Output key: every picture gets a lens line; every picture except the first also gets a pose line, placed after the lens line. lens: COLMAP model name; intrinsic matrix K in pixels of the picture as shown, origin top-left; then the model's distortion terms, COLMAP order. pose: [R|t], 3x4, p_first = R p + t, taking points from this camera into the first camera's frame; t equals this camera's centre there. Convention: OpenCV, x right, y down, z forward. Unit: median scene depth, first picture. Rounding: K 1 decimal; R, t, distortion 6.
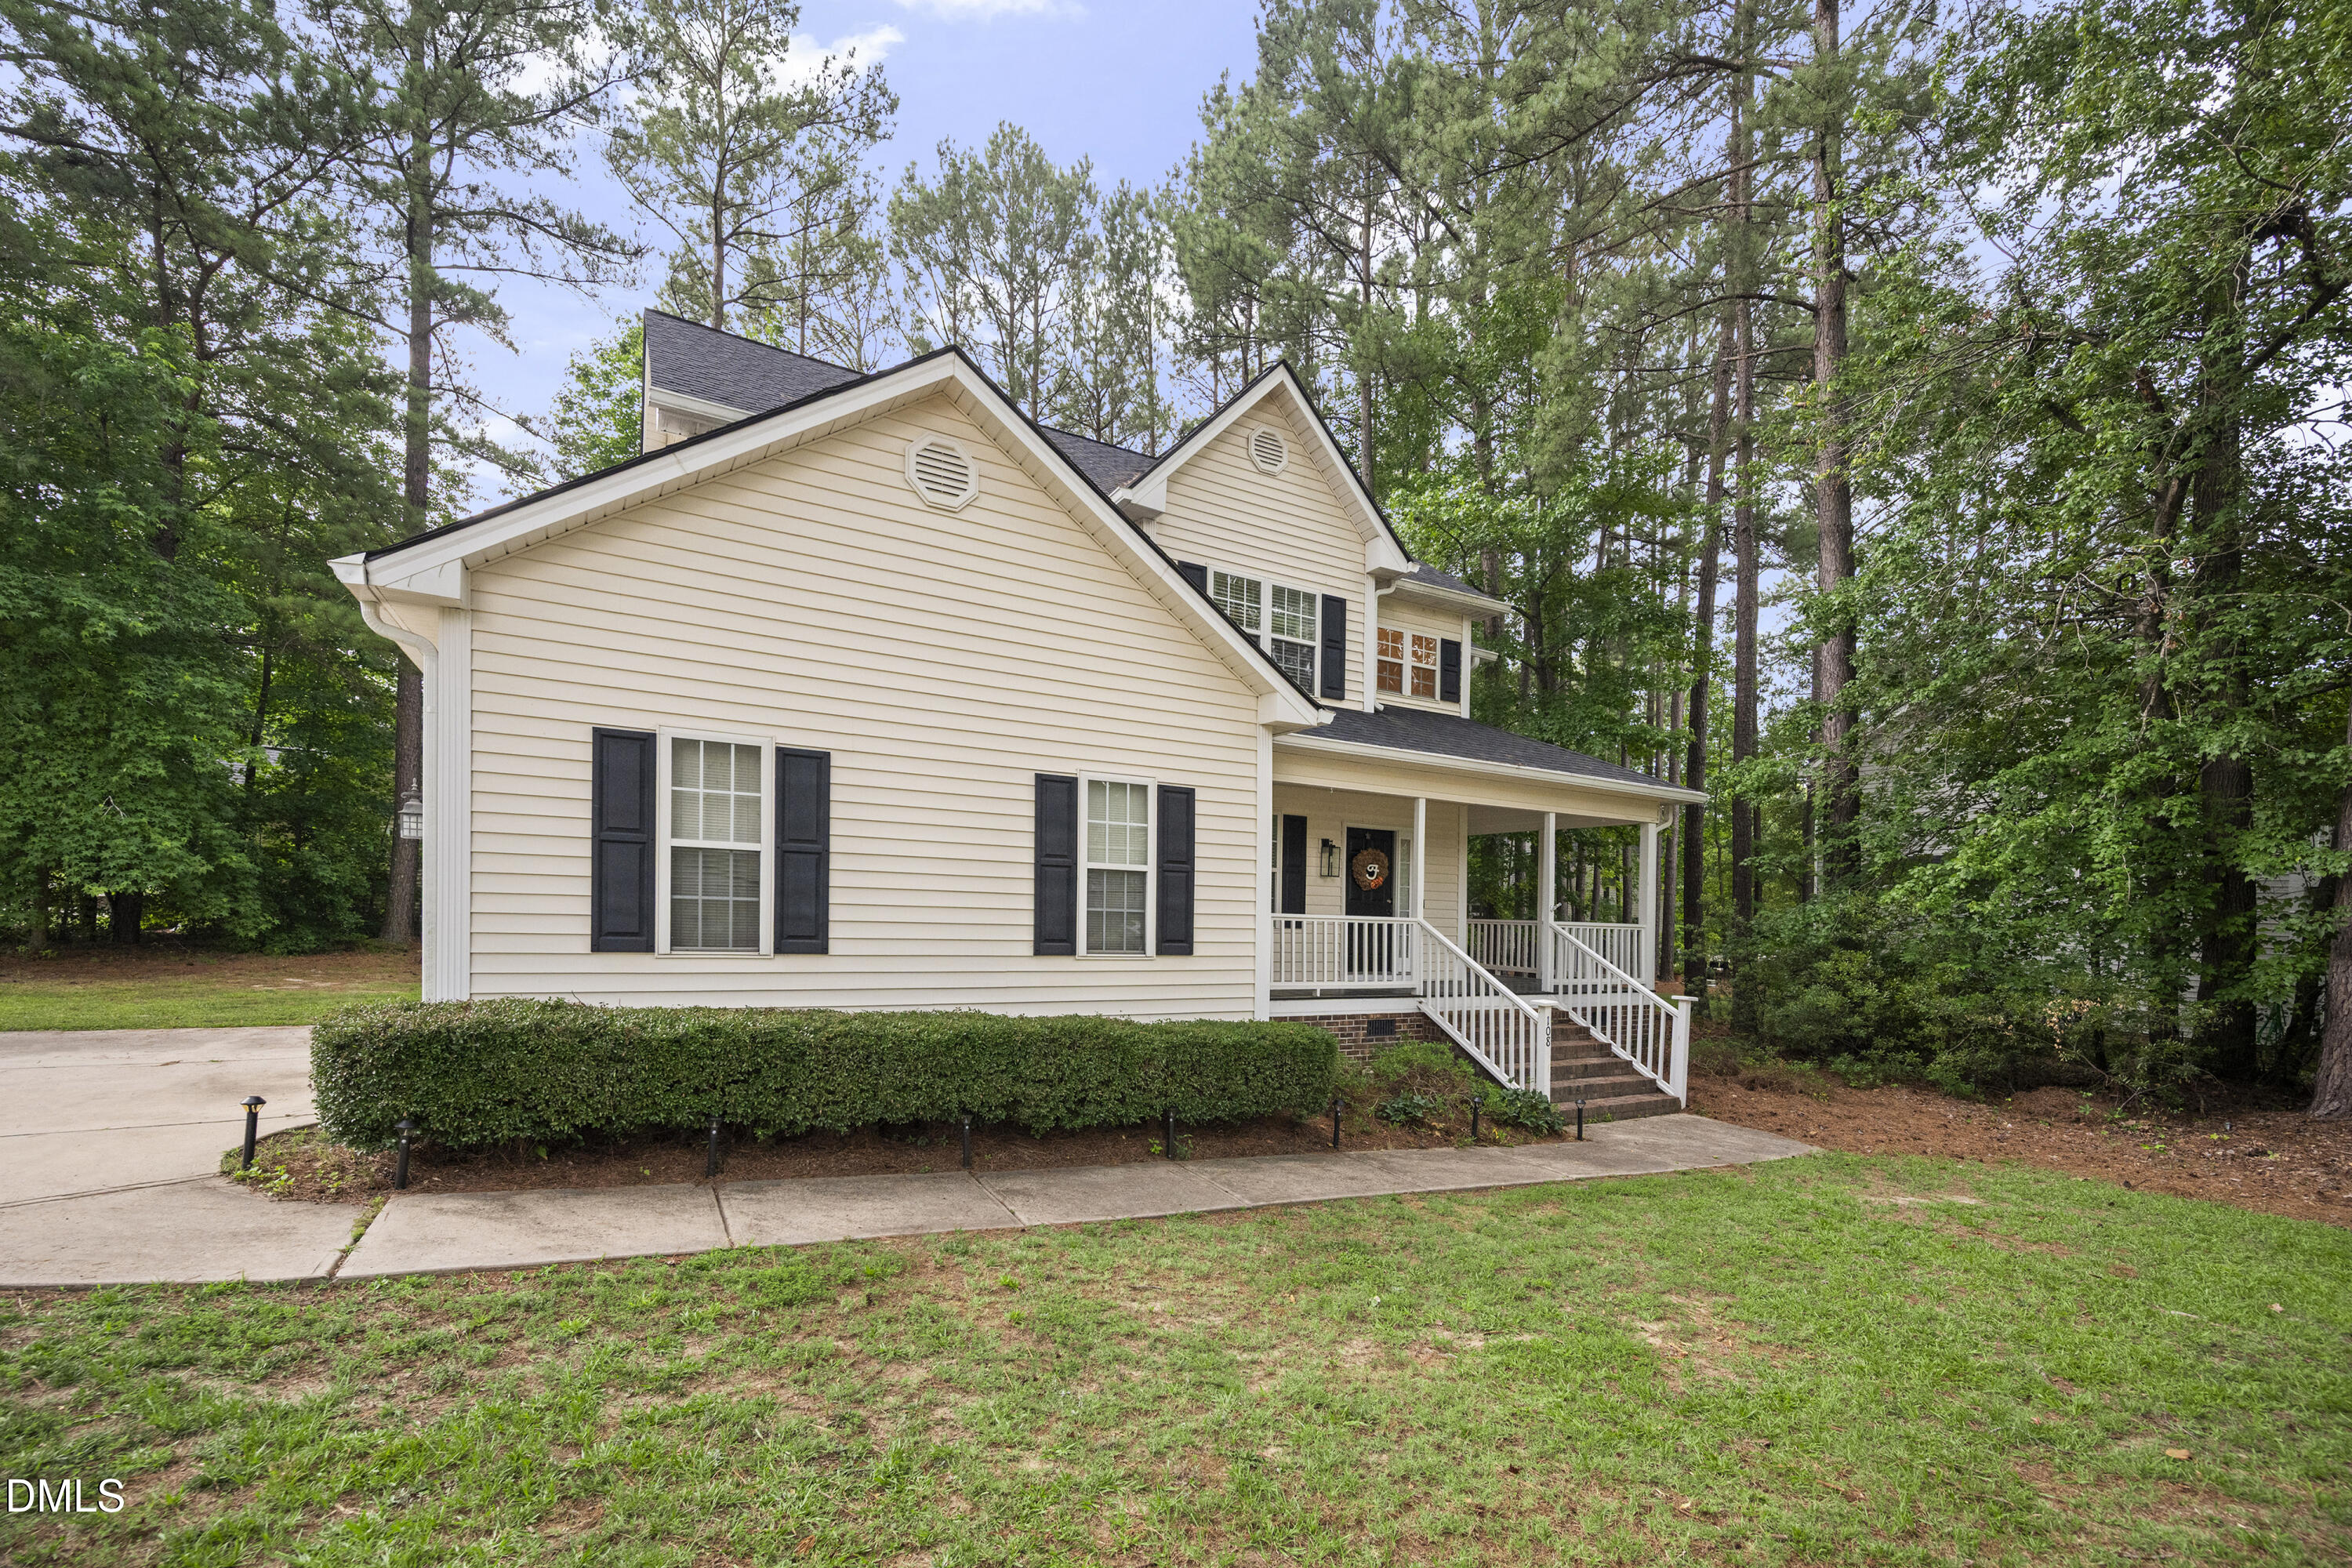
lens RADIAL K [[965.4, 0, 1165.1], [0, 965.4, 883.5], [0, 0, 1]] dist [0.000163, -0.000114]
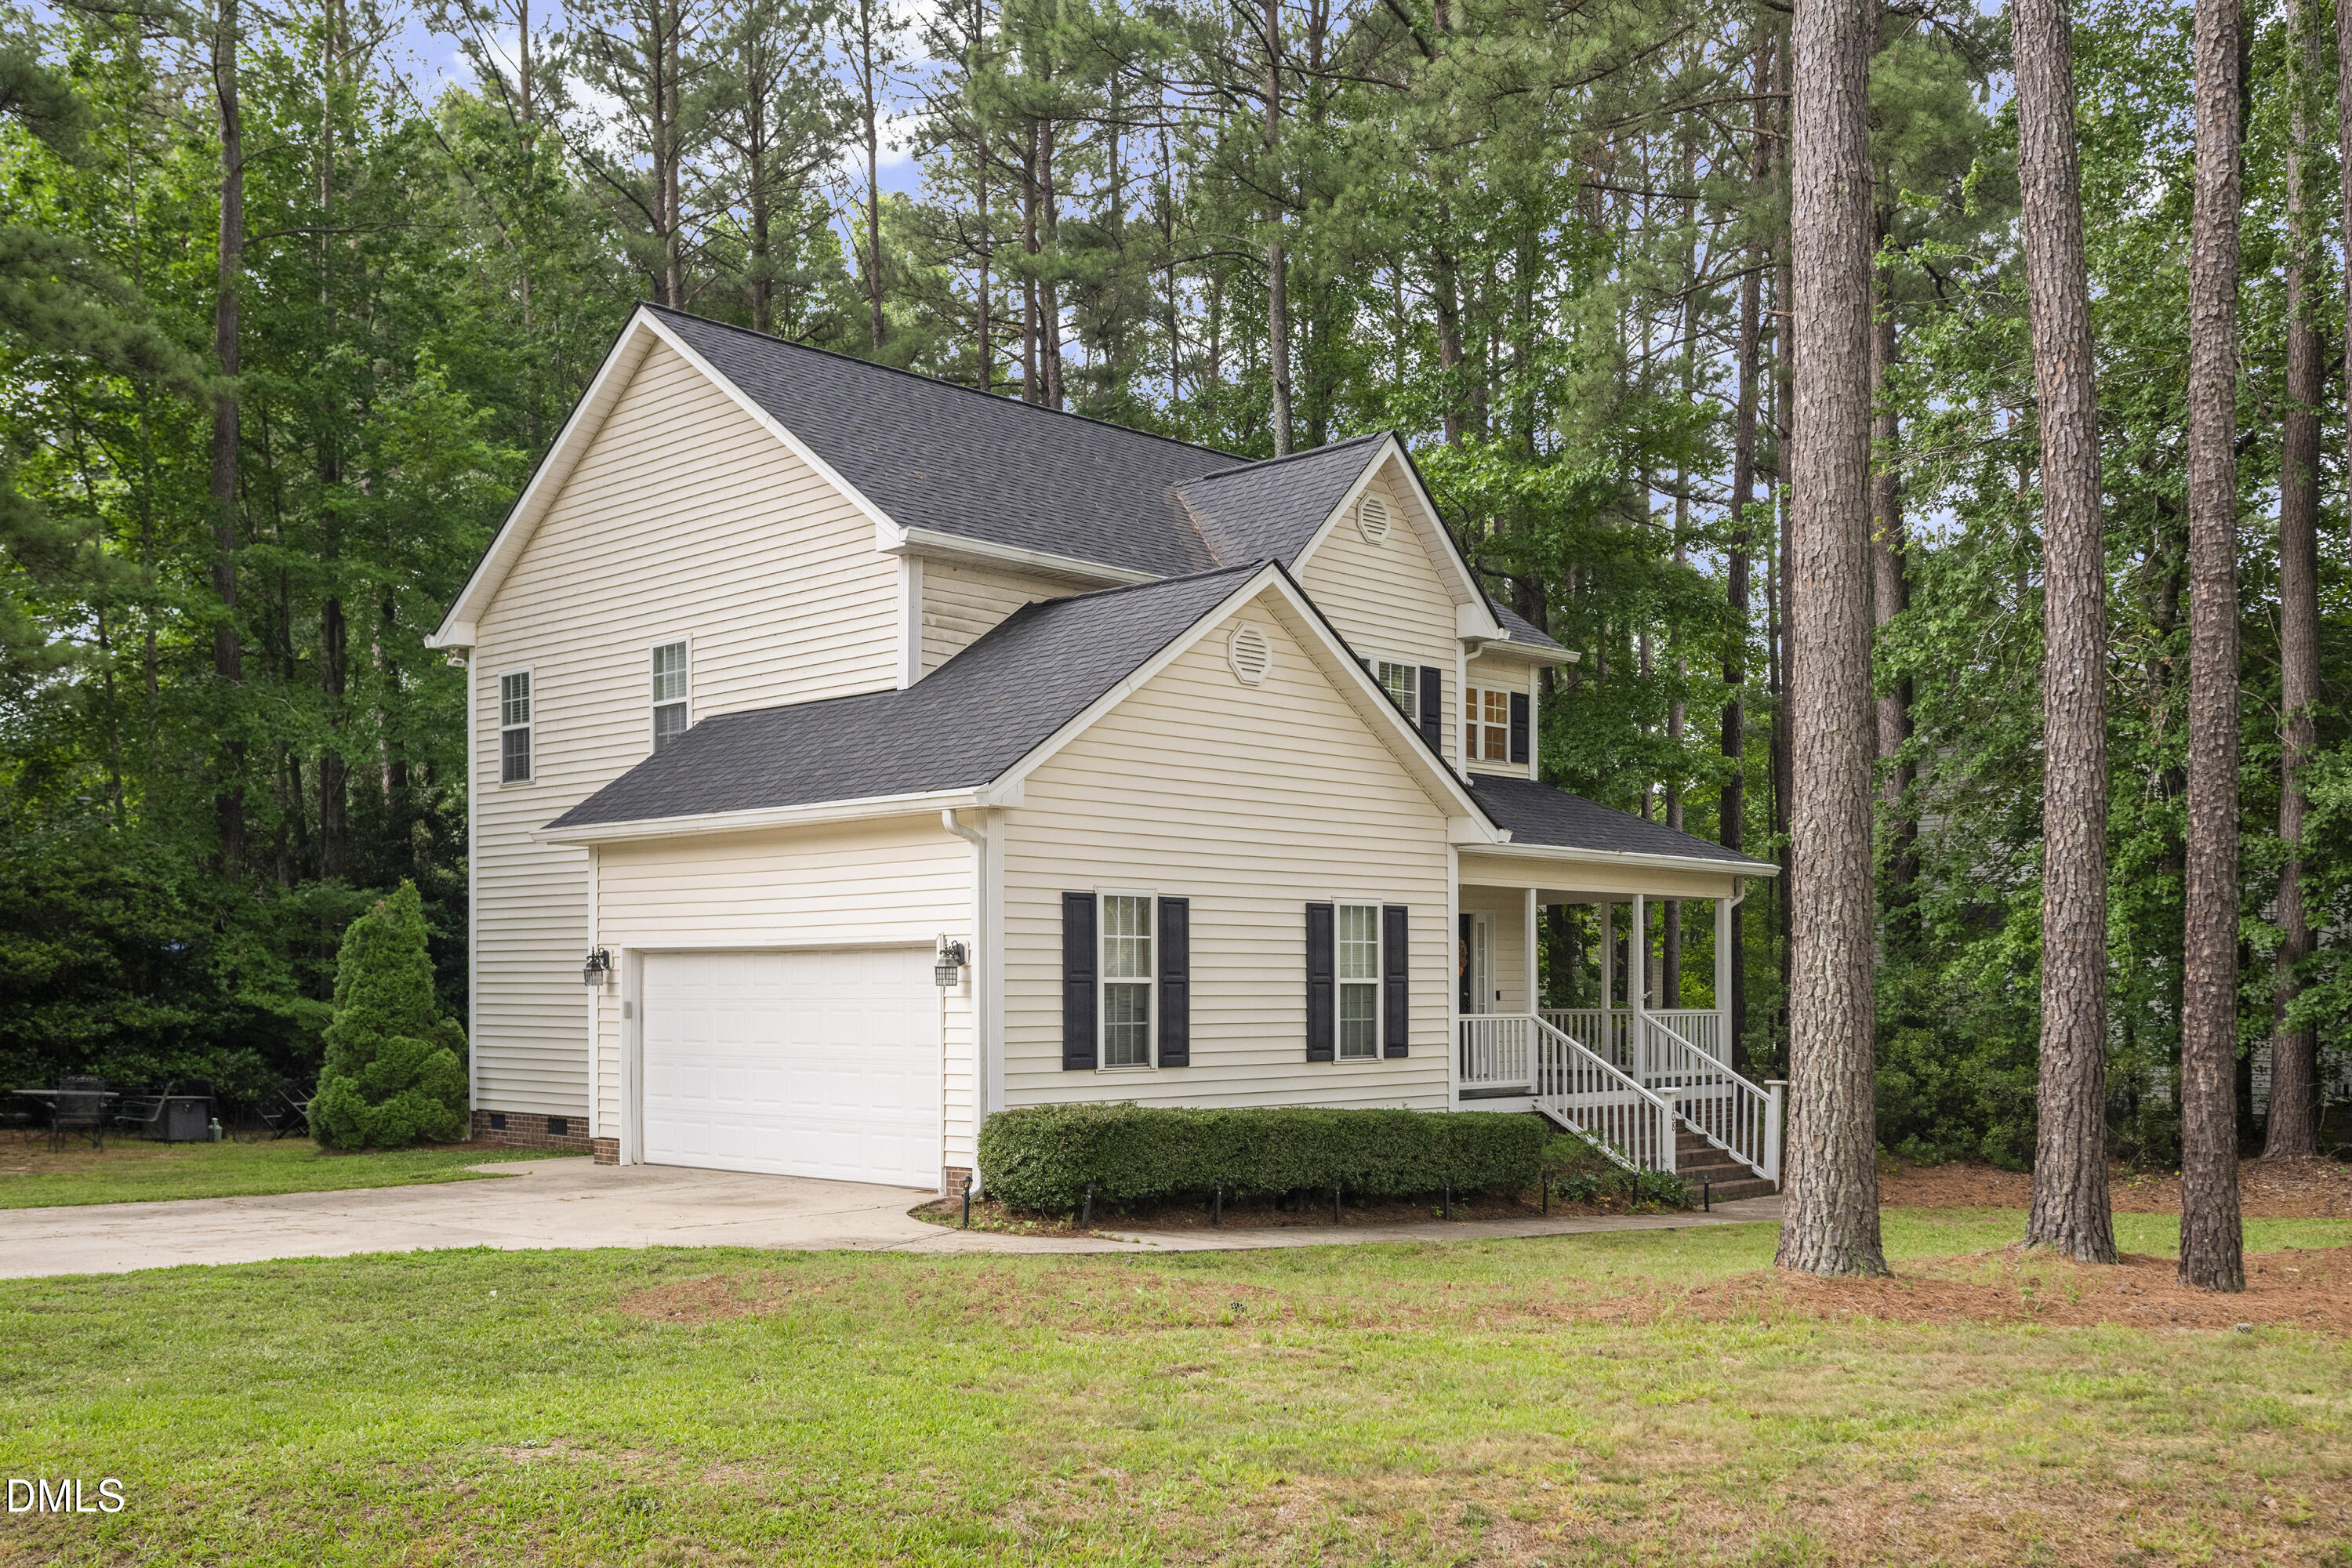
lens RADIAL K [[2121.7, 0, 1182.4], [0, 2121.7, 993.4], [0, 0, 1]] dist [-0.039989, 0.000534]
pose [[0.958484, -0.034010, 0.283111, -0.901924], [0.025108, 0.999071, 0.035014, -0.090133], [-0.284038, -0.026452, 0.958448, -1.248089]]
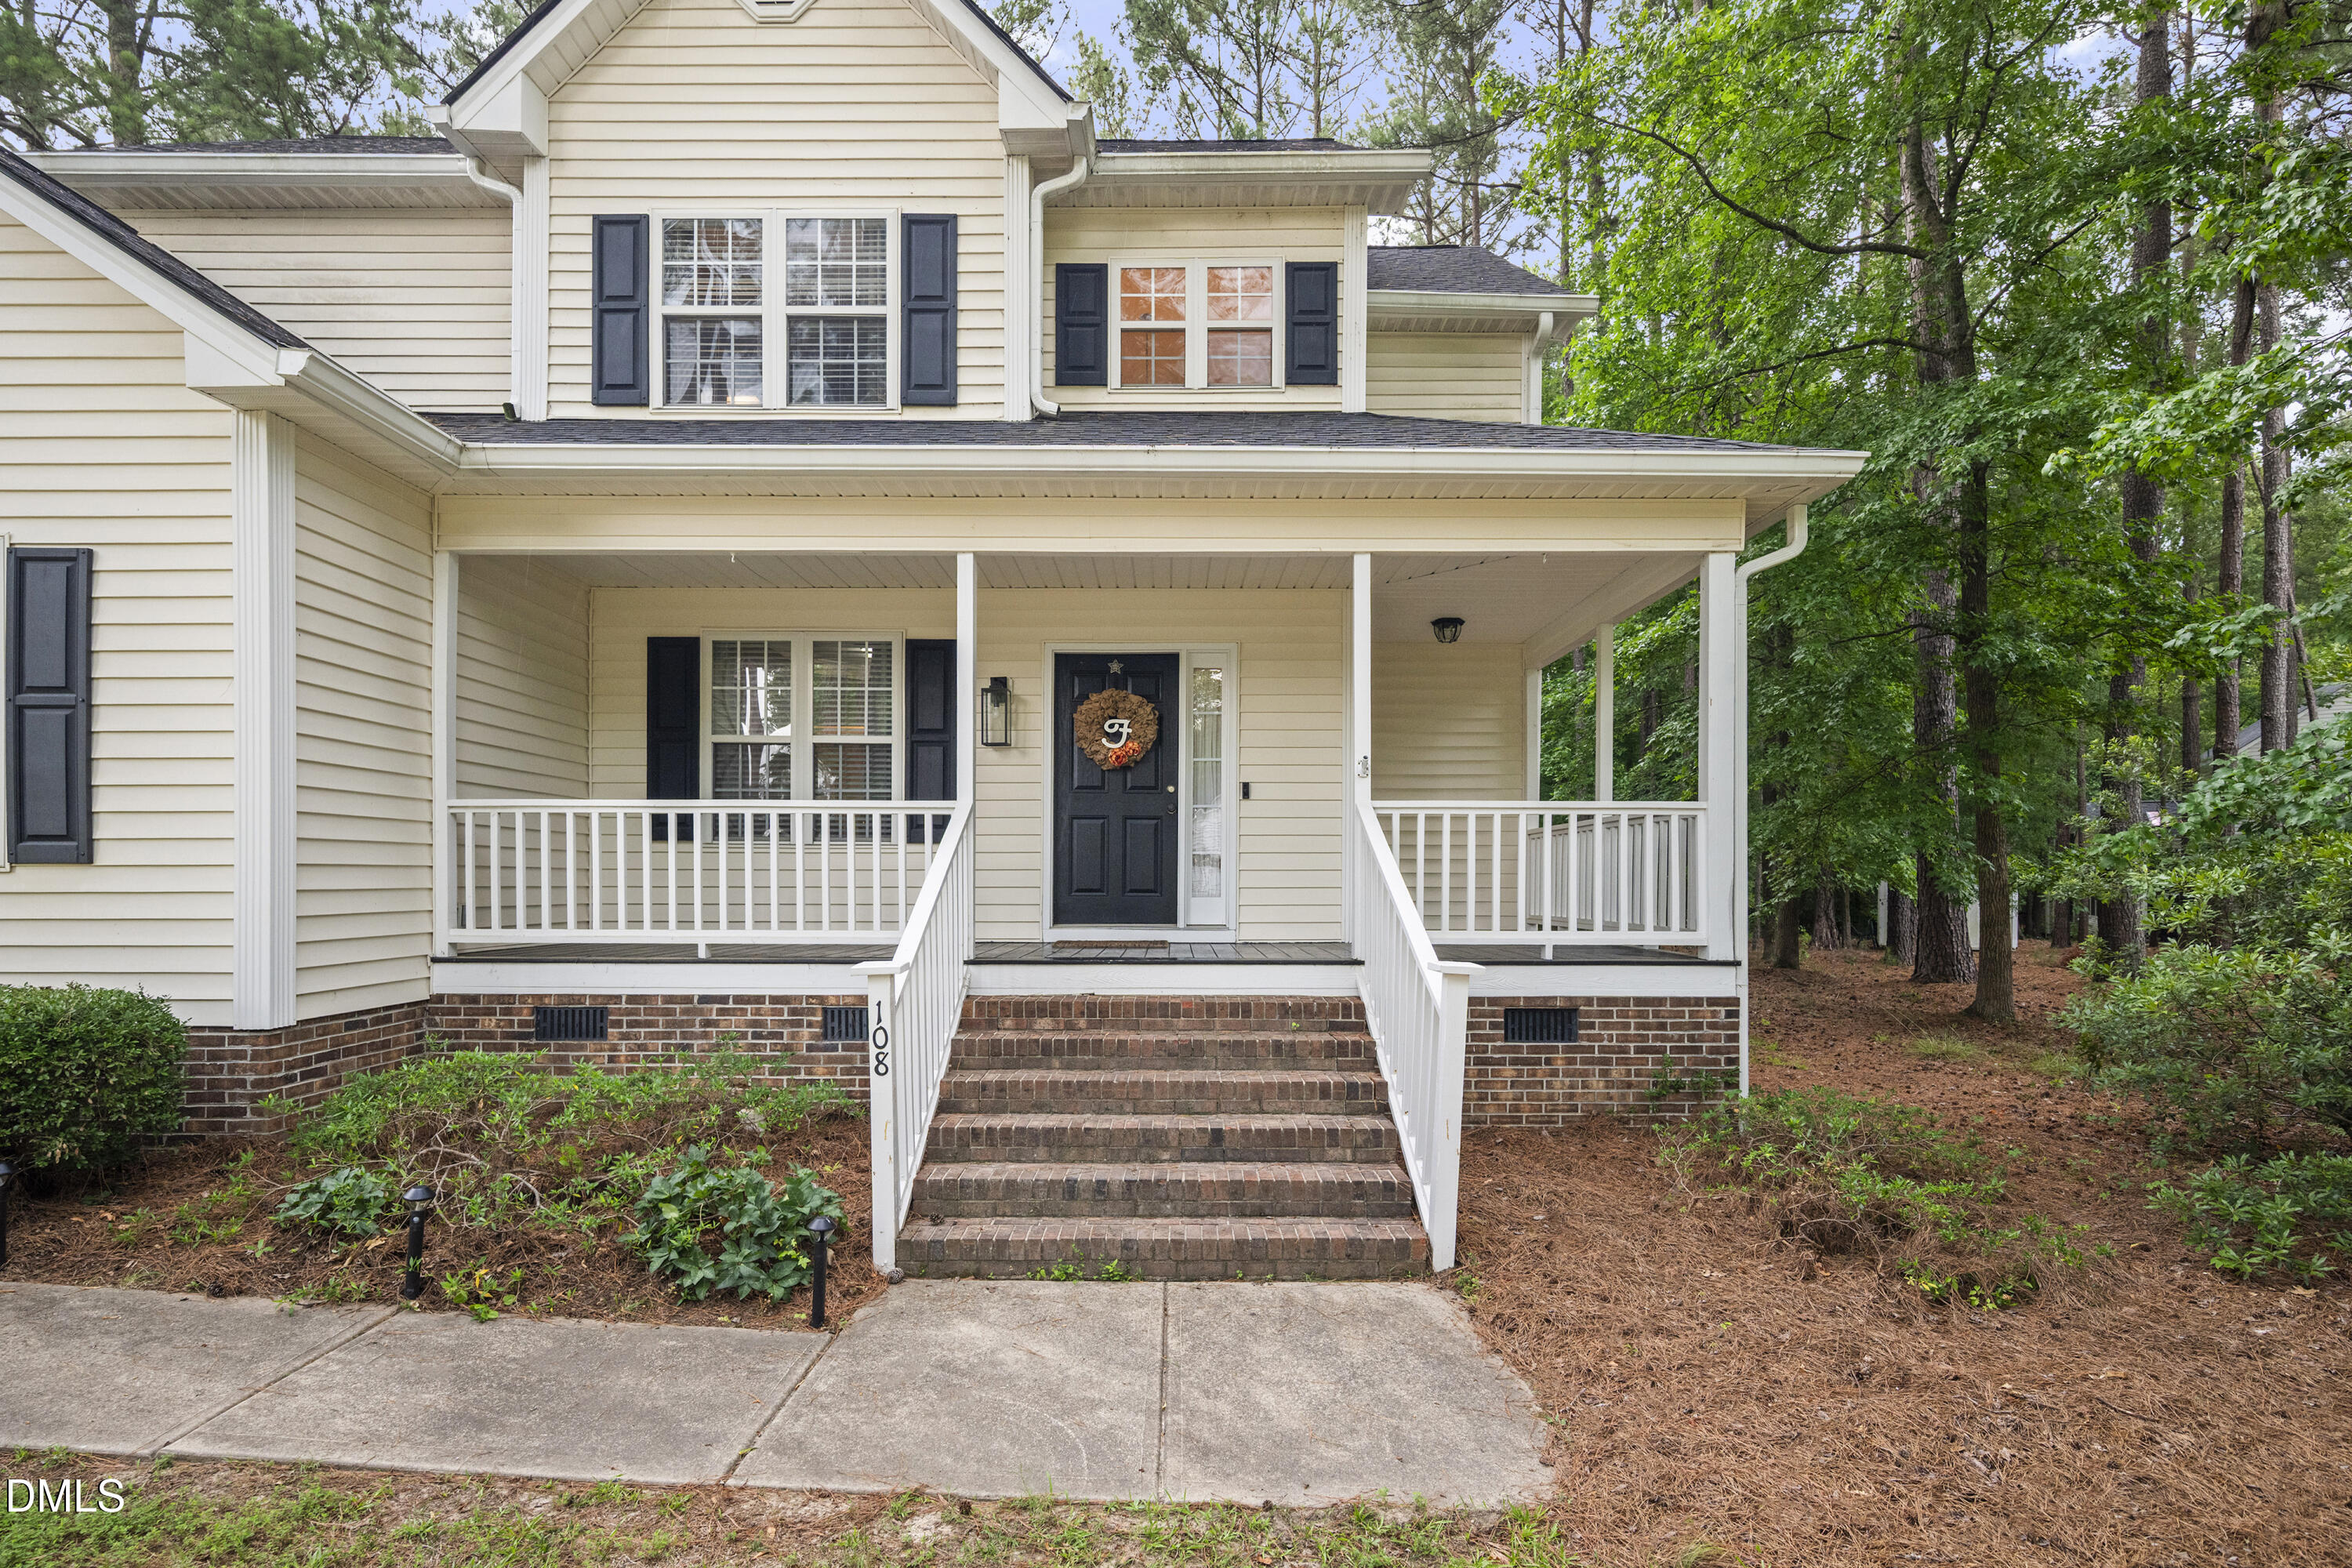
lens RADIAL K [[1144.4, 0, 1196.8], [0, 1144.4, 847.5], [0, 0, 1]] dist [0.000850, 0.000502]
pose [[0.871933, -0.045096, -0.487543, 0.858054], [0.039280, 0.998983, -0.022154, 0.102343], [0.488047, 0.000167, 0.872818, 0.744301]]
